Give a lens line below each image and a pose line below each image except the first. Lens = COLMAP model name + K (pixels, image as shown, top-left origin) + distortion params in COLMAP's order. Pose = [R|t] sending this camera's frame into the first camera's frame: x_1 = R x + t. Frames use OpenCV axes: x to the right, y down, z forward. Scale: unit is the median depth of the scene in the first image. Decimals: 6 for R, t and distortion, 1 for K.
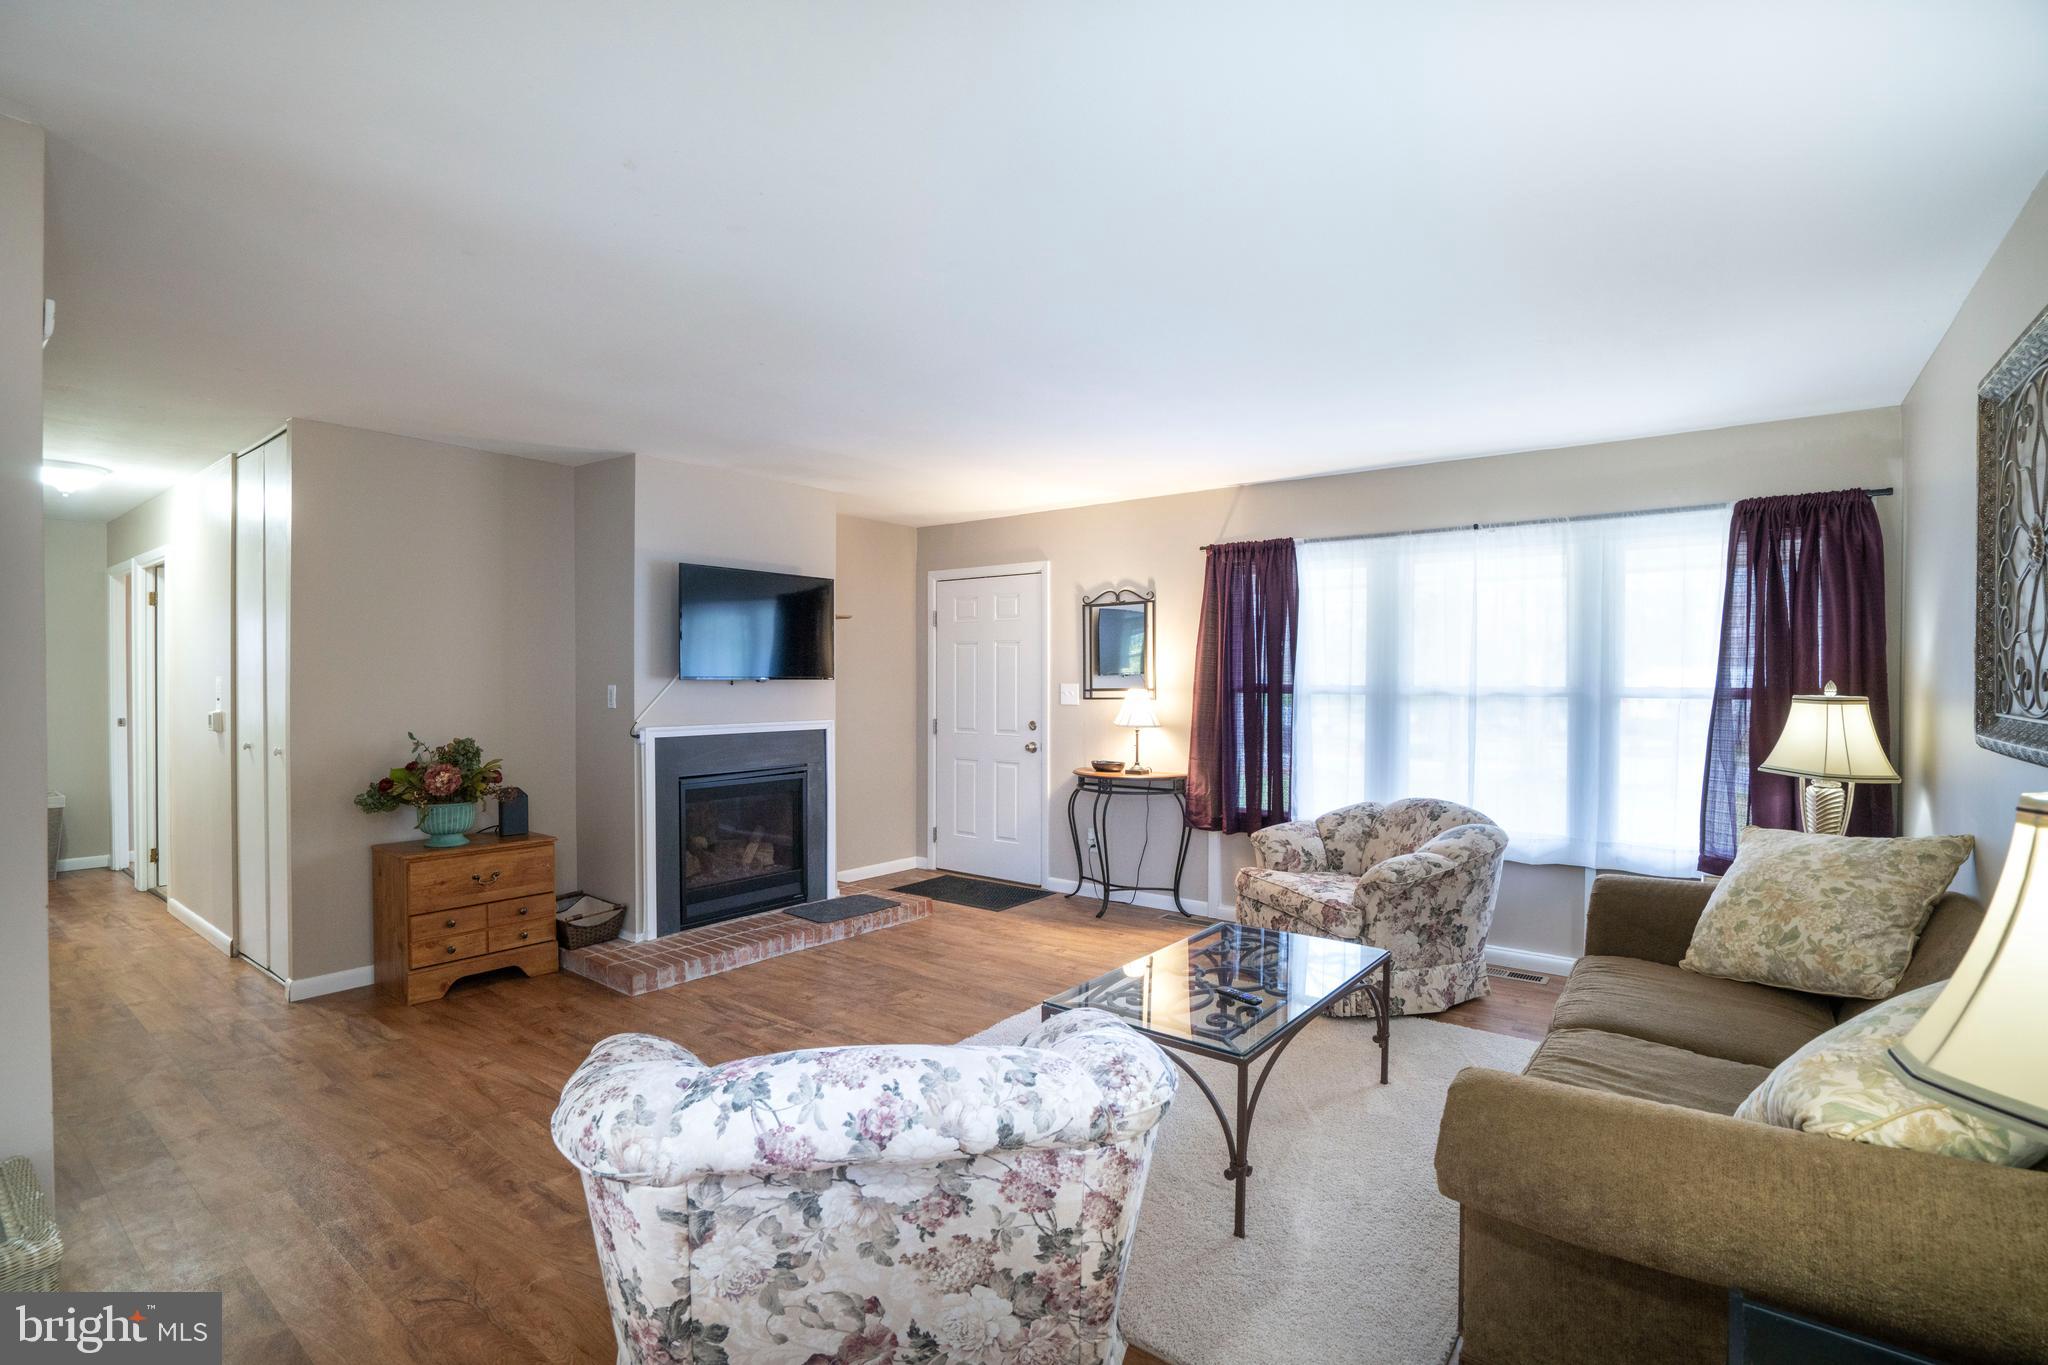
lens RADIAL K [[947.0, 0, 1019.4], [0, 947.0, 686.4], [0, 0, 1]] dist [-0.068682, 0.031424]
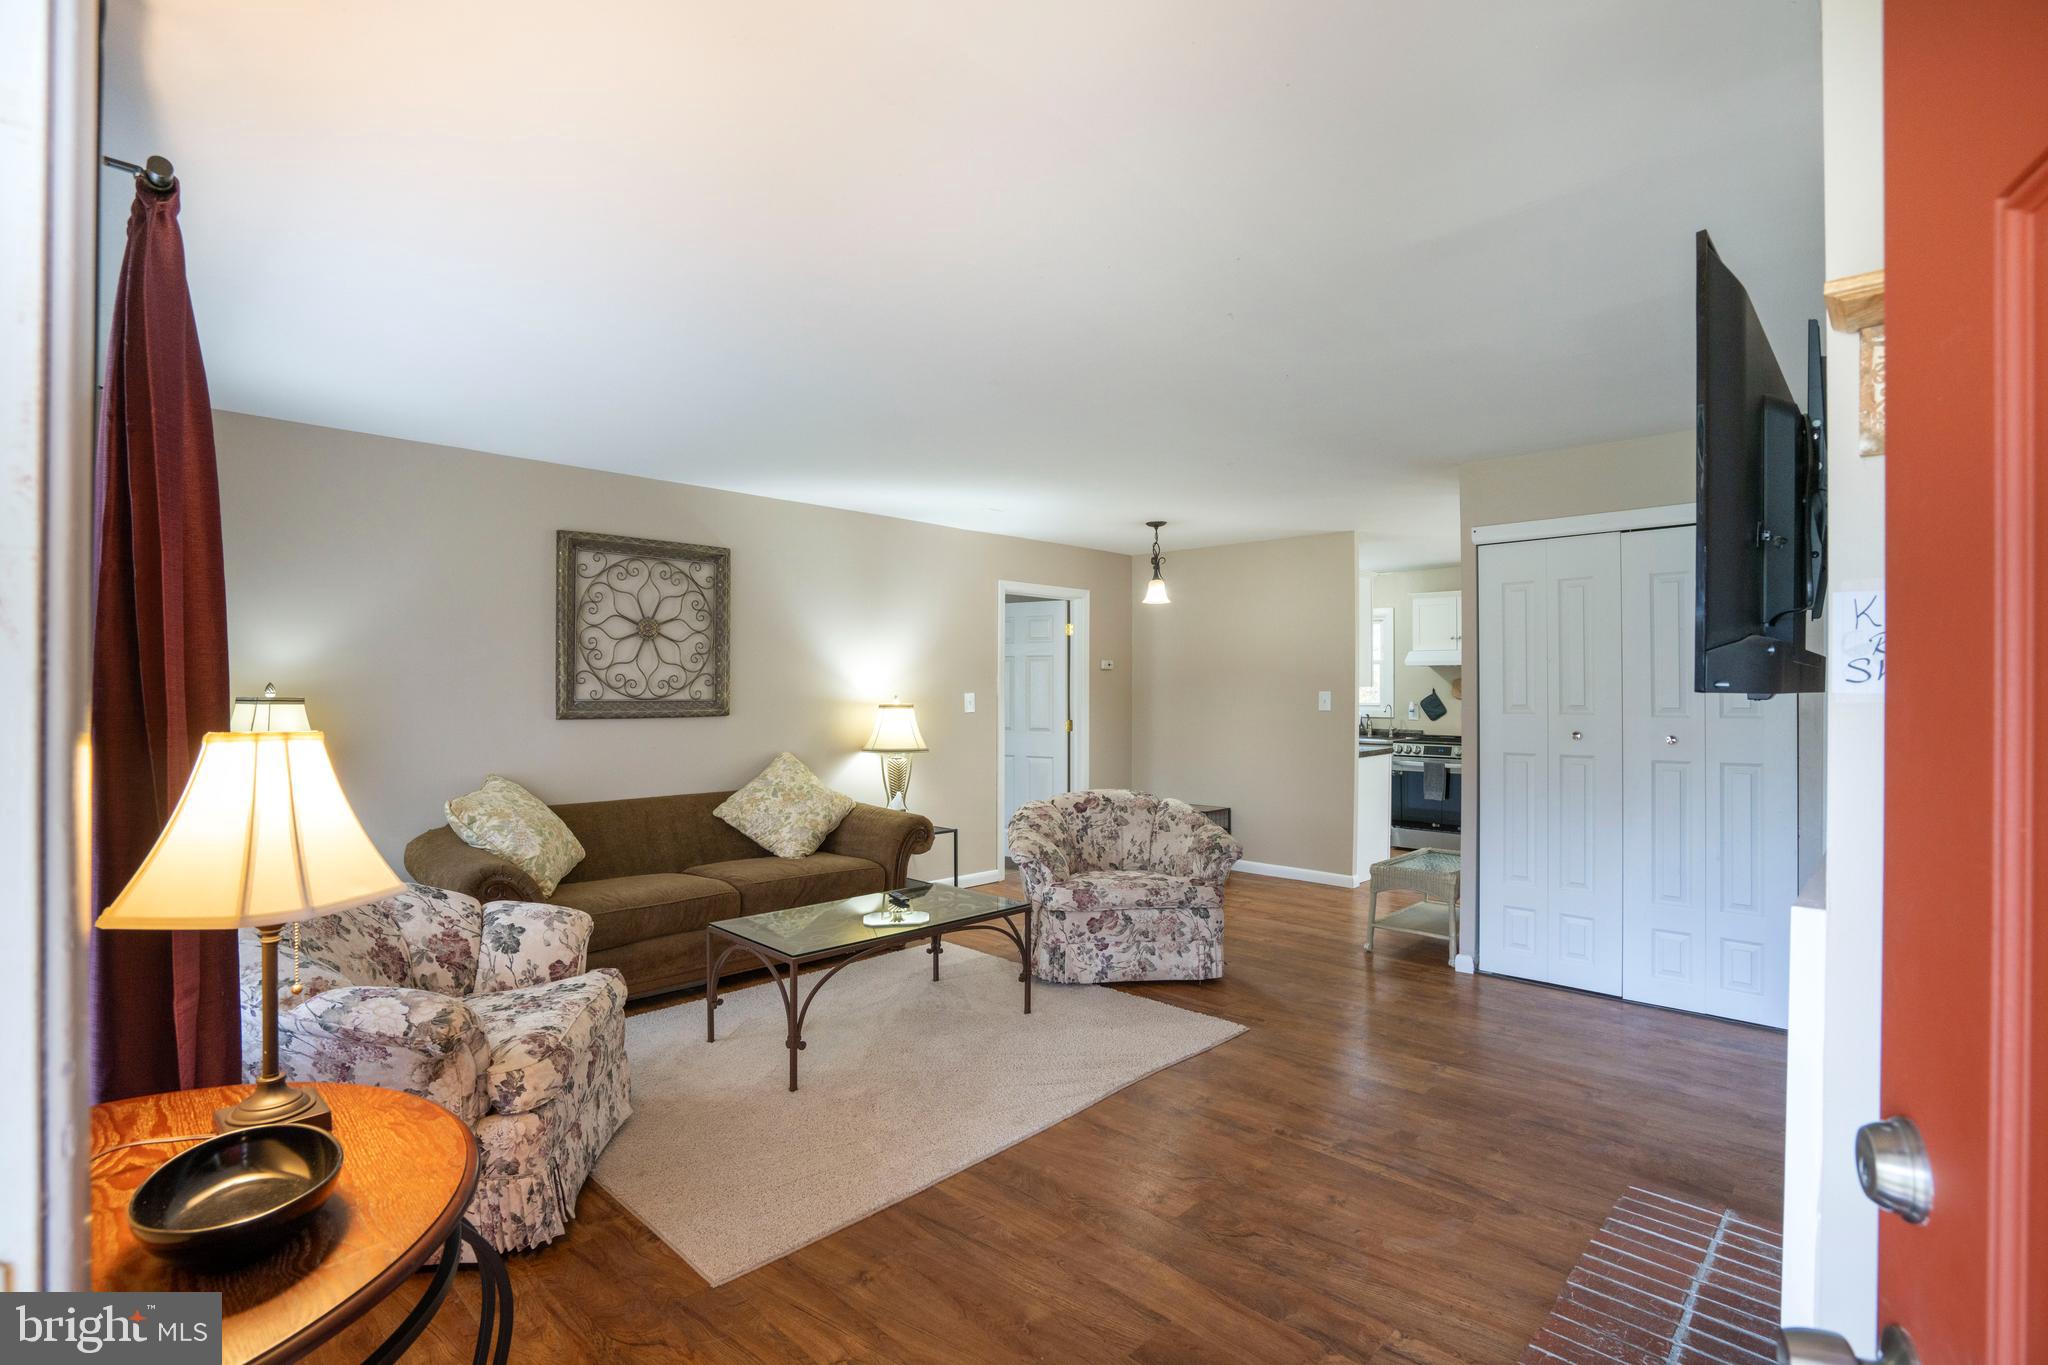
lens RADIAL K [[947.0, 0, 1019.4], [0, 947.0, 686.4], [0, 0, 1]] dist [-0.068682, 0.031424]
pose [[-0.992120, -0.006222, 0.125134, -0.078015], [-0.005414, 0.999962, 0.006797, -0.009709], [-0.125171, 0.006066, -0.992117, 1.380725]]
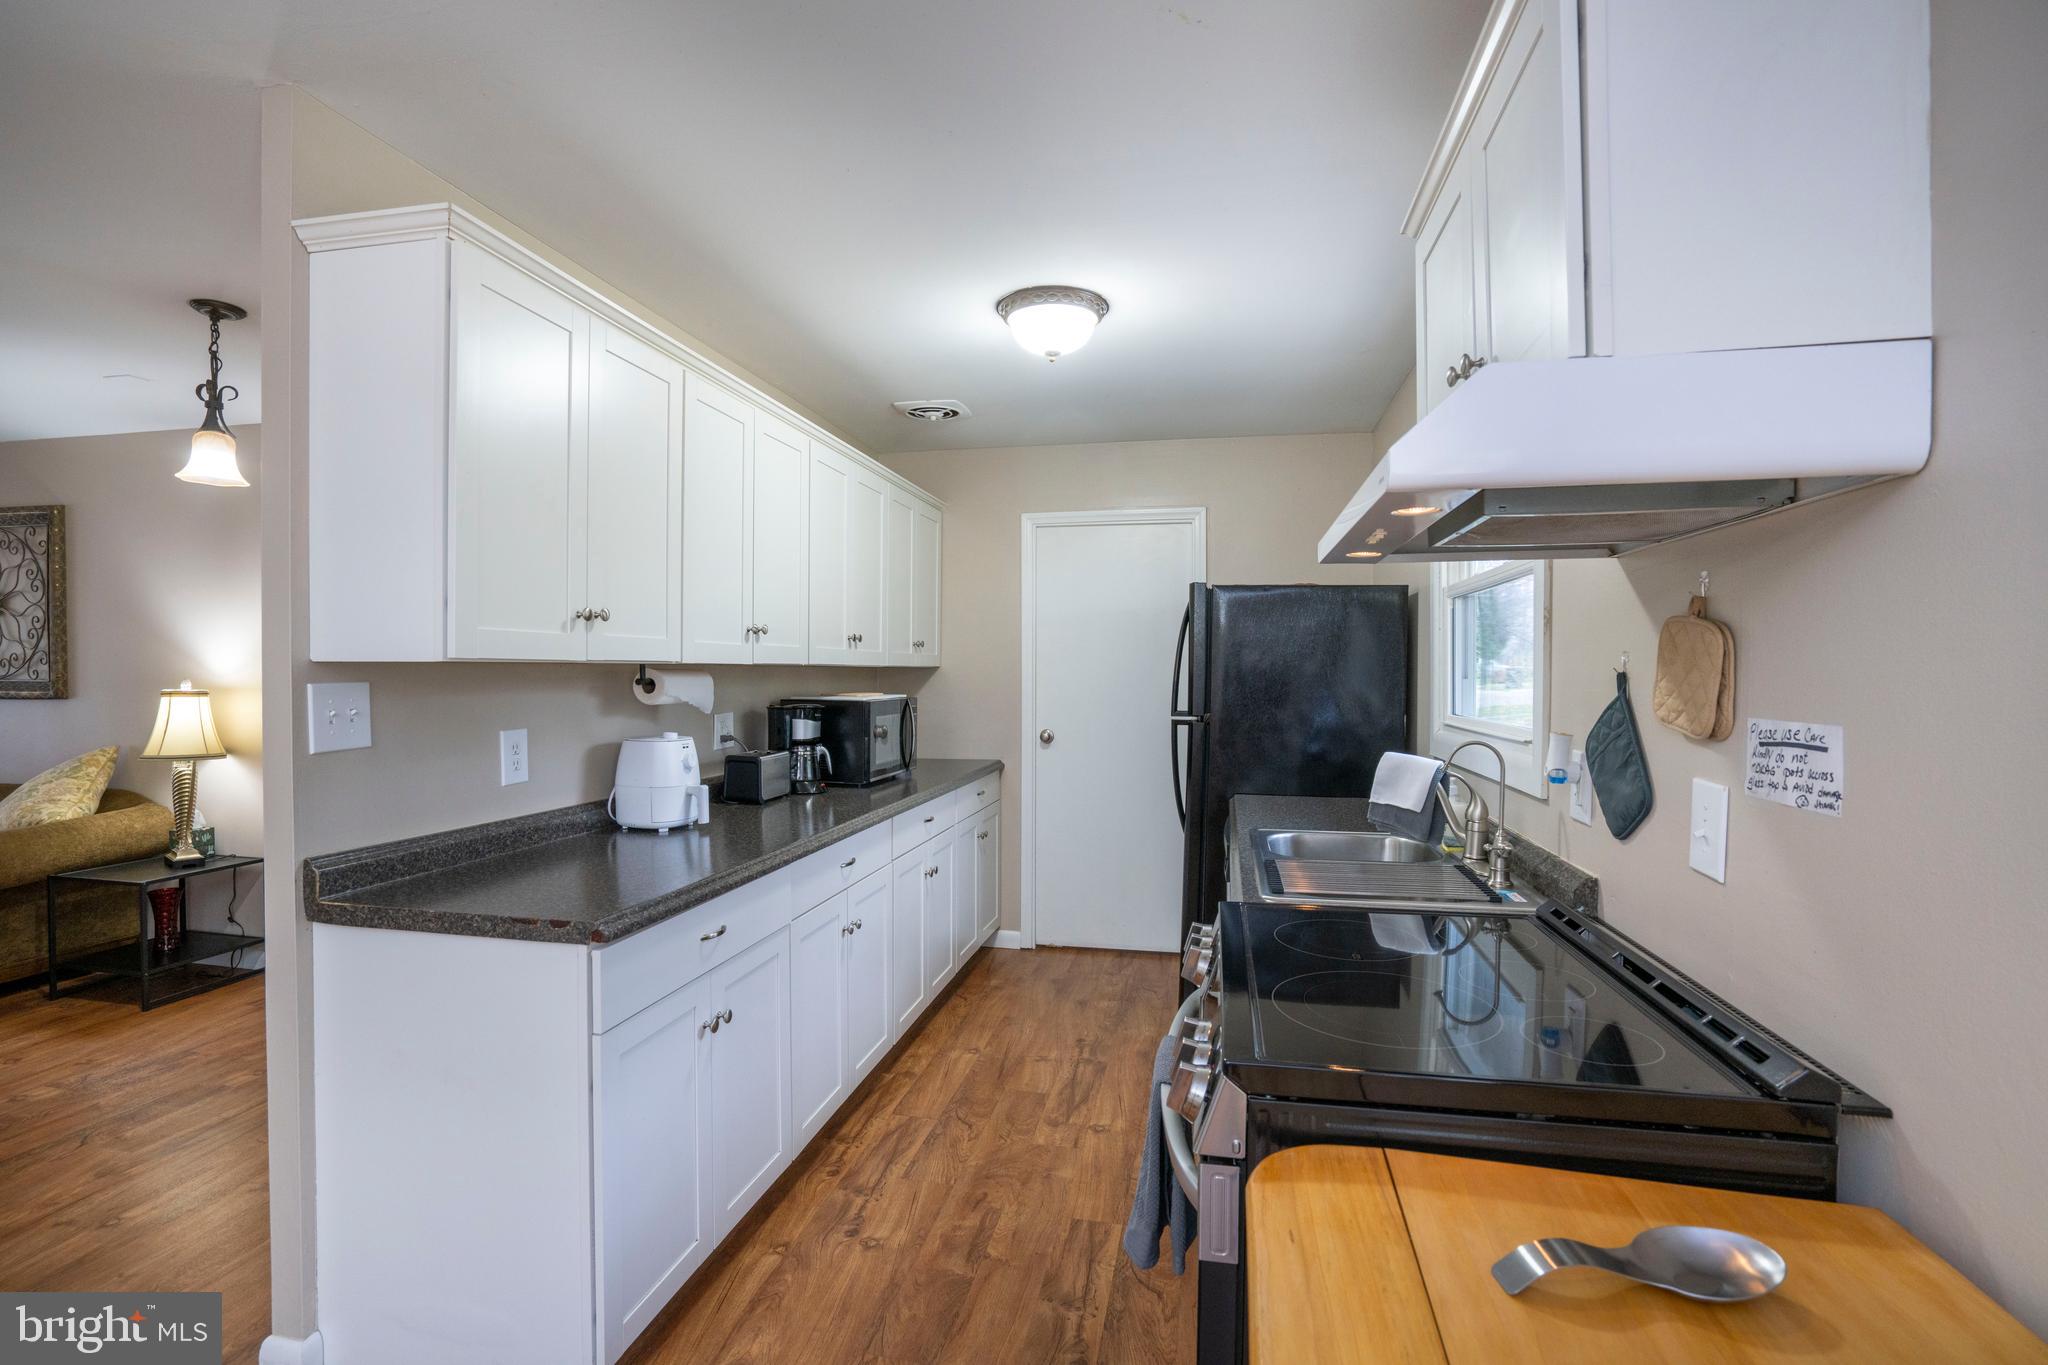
lens RADIAL K [[947.0, 0, 1019.4], [0, 947.0, 686.4], [0, 0, 1]] dist [-0.068682, 0.031424]
pose [[-0.428699, -0.021785, 0.903185, -0.851481], [0.000837, 0.999699, 0.024510, -0.000673], [-0.903447, 0.011263, -0.428552, -0.150004]]
